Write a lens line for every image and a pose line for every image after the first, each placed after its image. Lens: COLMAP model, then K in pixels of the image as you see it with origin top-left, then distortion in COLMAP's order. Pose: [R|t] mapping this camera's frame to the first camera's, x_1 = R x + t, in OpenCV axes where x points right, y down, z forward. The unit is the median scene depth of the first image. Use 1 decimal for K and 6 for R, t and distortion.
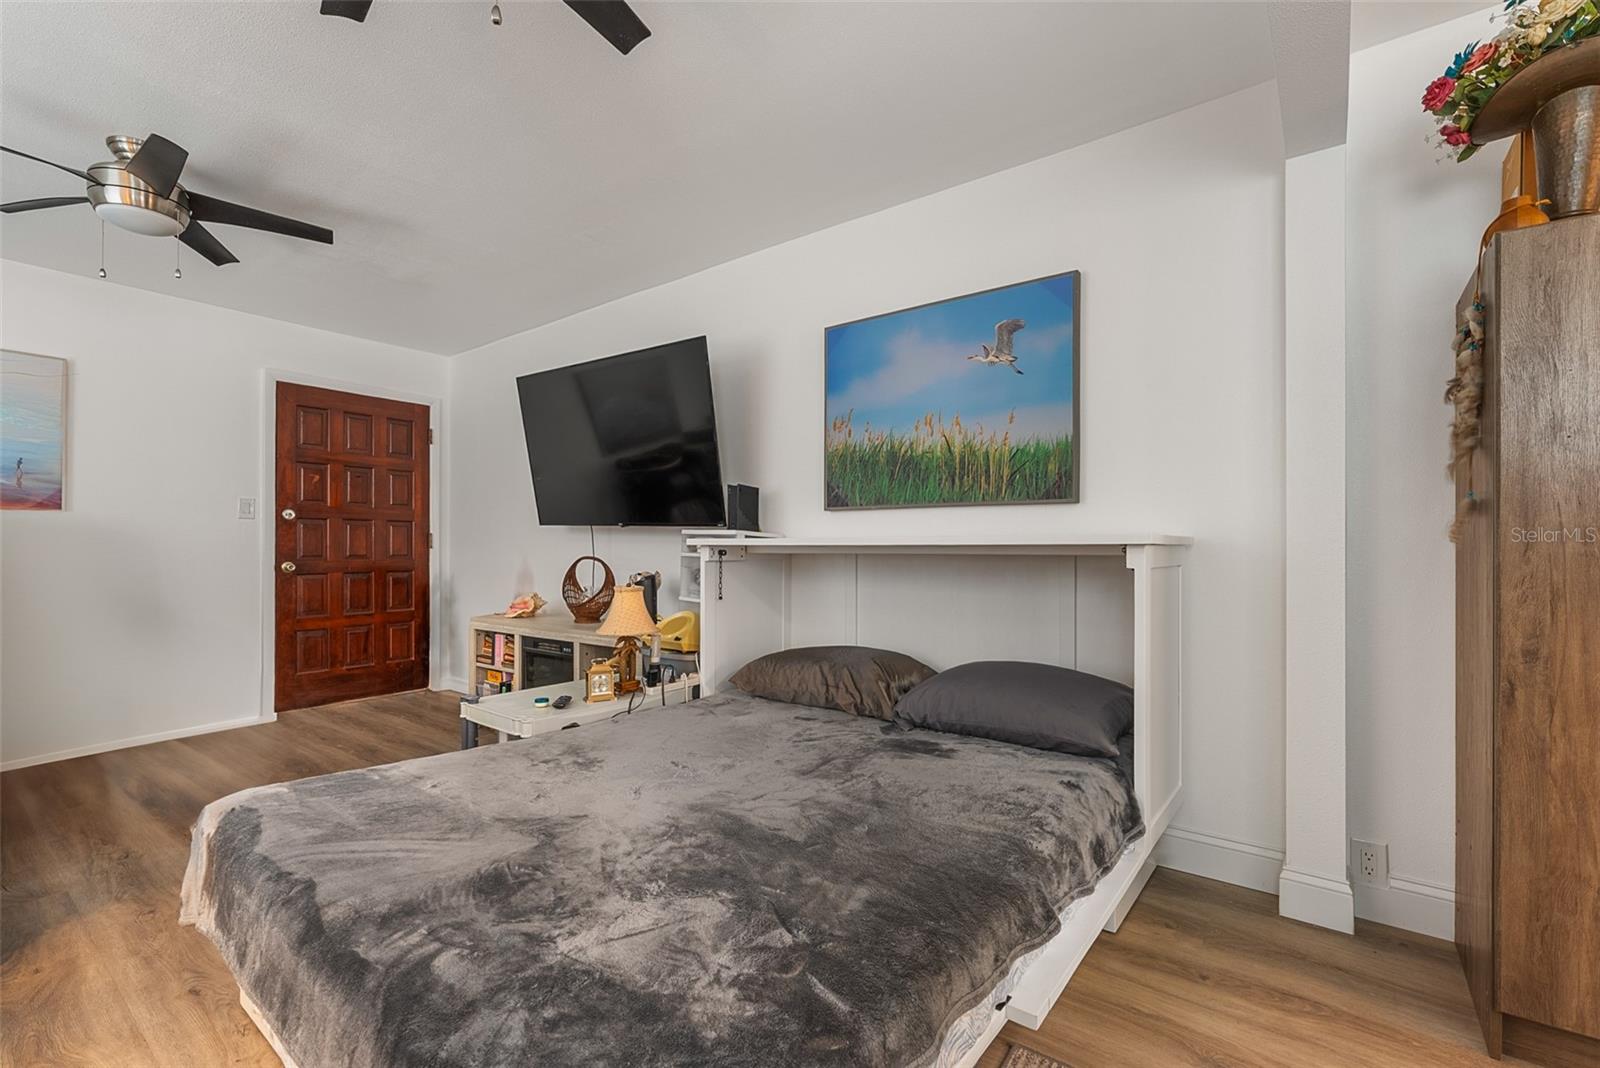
lens RADIAL K [[702.2, 0, 799.9], [0, 702.2, 548.6], [0, 0, 1]] dist [-0.000526, -0.000005]
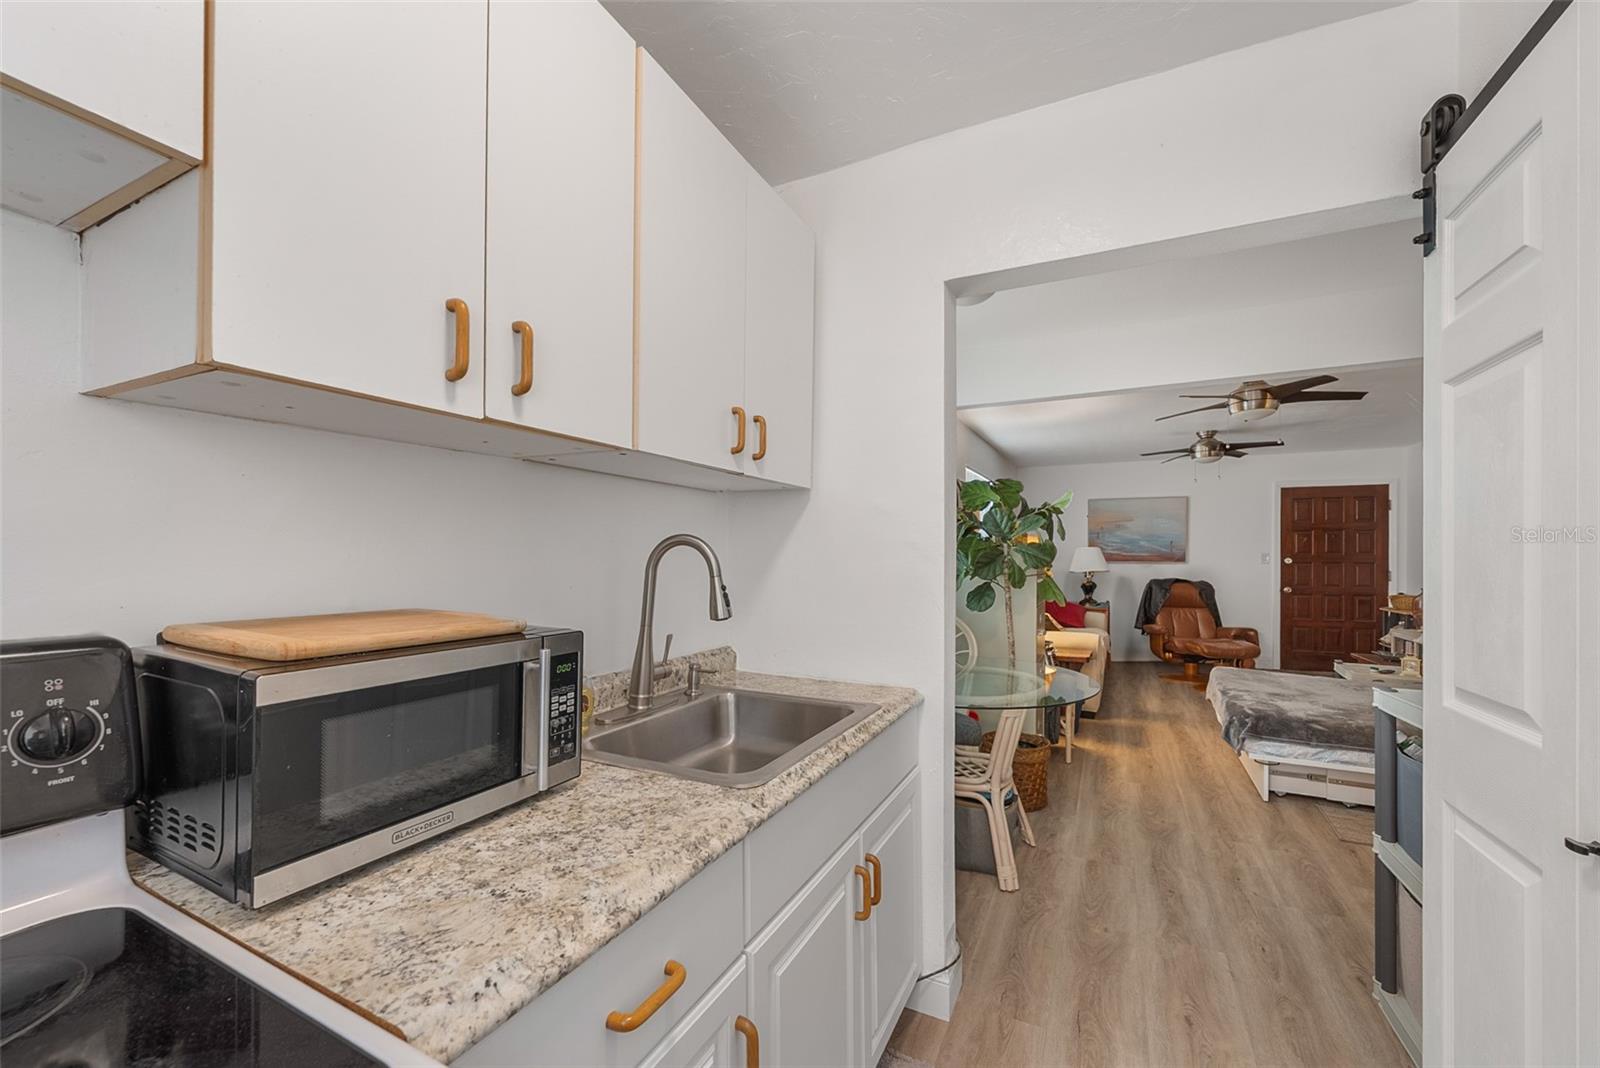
lens RADIAL K [[620.6, 0, 800.0], [0, 620.6, 534.0], [0, 0, 1]] dist [0.000020, 0.000030]
pose [[0.192864, -0.009031, -0.981184, 0.585290], [0.007963, 0.999939, -0.007639, -0.113032], [0.981193, -0.006340, 0.192924, -0.529061]]
